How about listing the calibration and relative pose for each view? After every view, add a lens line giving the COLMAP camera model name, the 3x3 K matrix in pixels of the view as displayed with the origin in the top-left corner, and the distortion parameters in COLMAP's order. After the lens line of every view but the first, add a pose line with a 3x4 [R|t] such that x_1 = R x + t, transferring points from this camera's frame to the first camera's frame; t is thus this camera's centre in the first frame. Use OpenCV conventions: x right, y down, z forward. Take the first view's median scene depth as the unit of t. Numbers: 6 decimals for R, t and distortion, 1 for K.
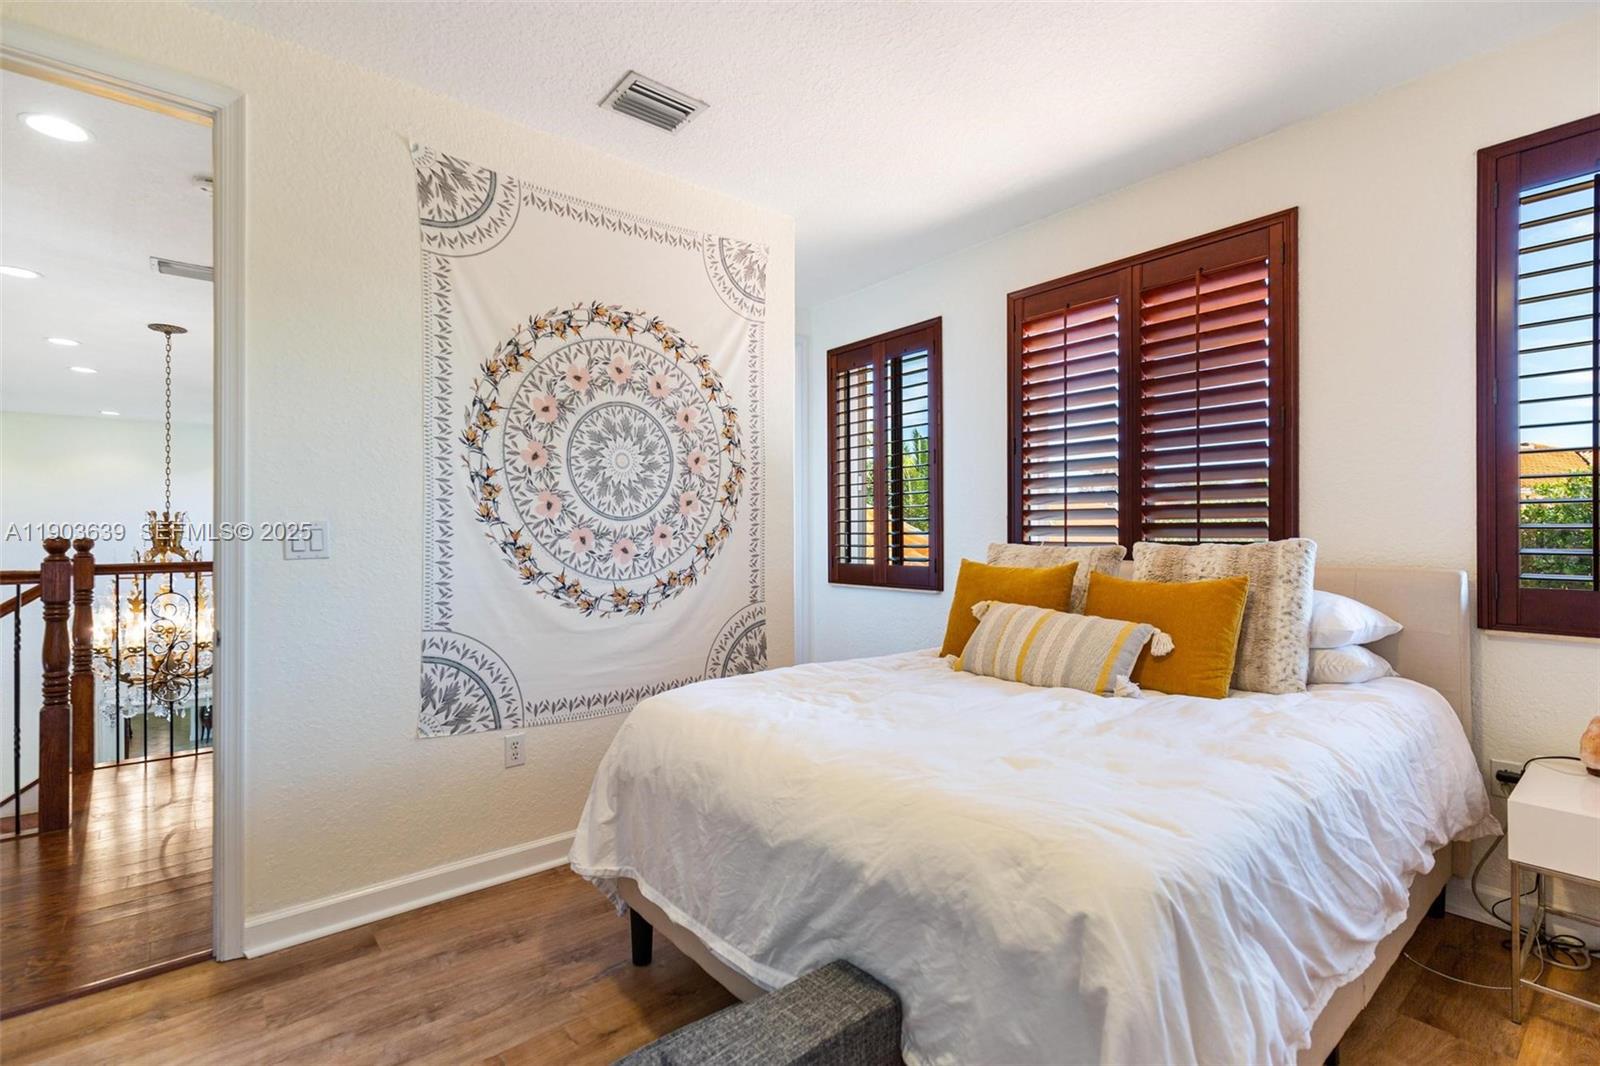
lens RADIAL K [[732.6, 0, 797.8], [0, 732.6, 540.7], [0, 0, 1]] dist [0.004866, -0.000646]
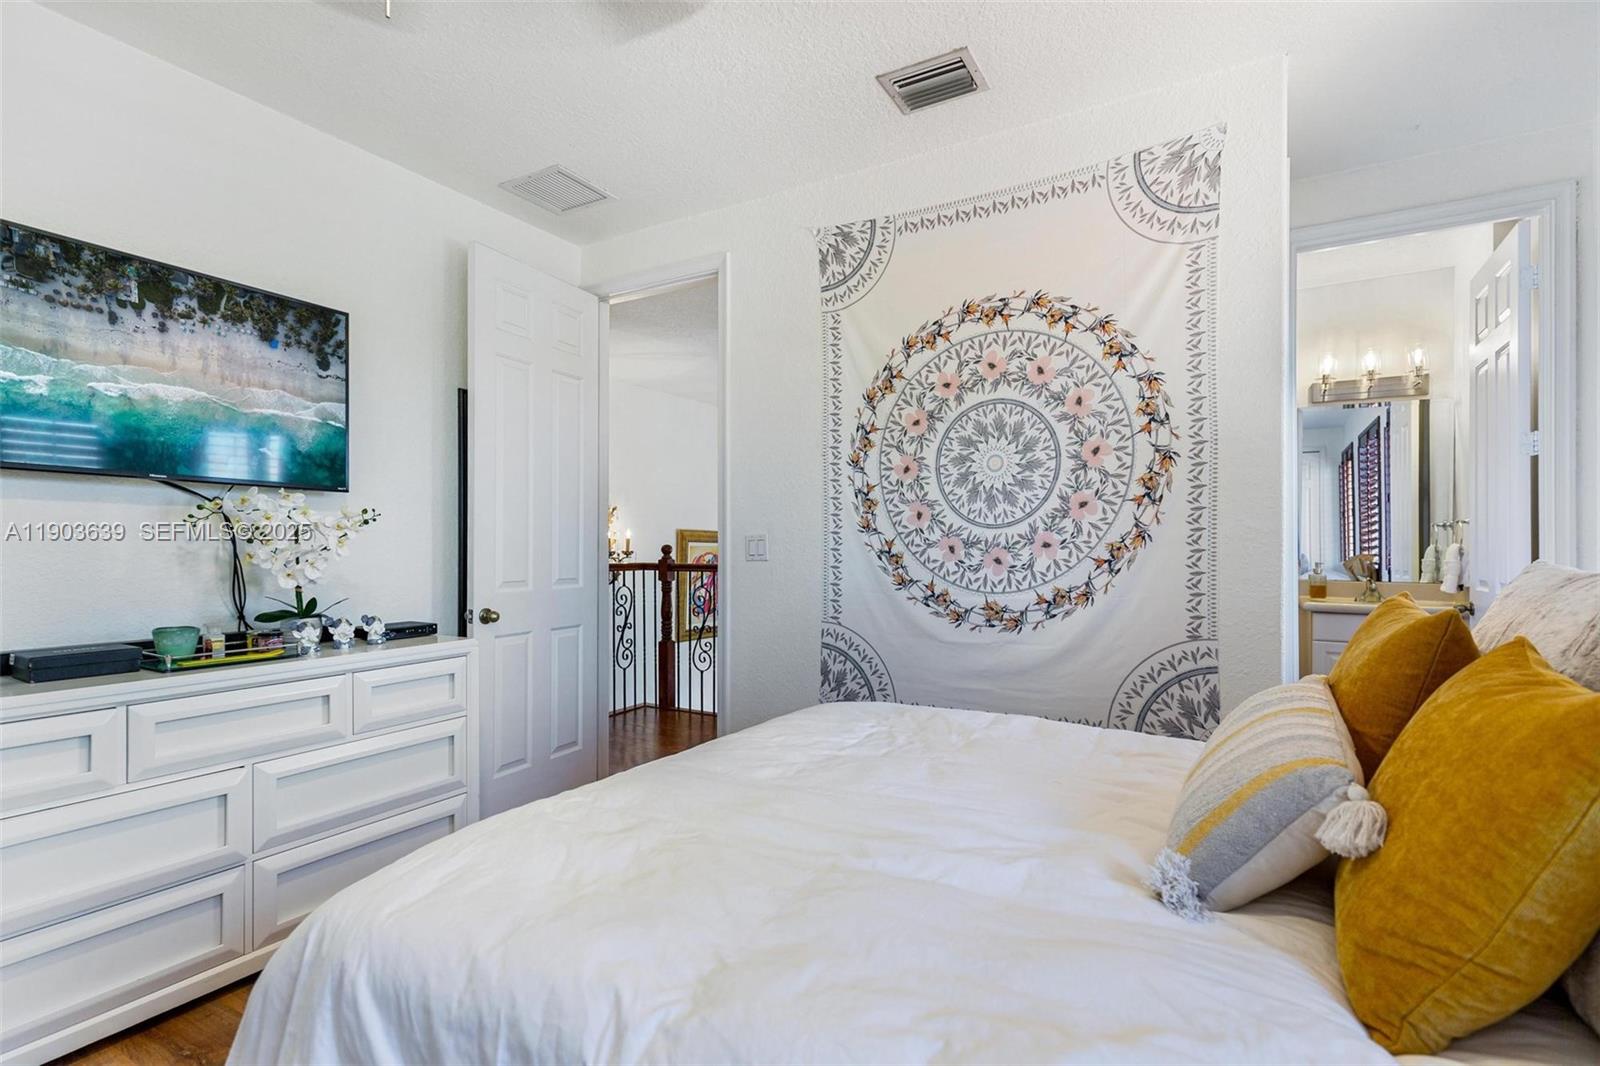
lens RADIAL K [[732.6, 0, 810.6], [0, 732.6, 530.7], [0, 0, 1]] dist [0.004866, -0.000646]
pose [[0.365400, -0.001136, -0.930850, 0.531895], [0.004883, 0.999988, 0.000696, -0.026269], [0.930838, -0.004799, 0.365401, 0.450185]]
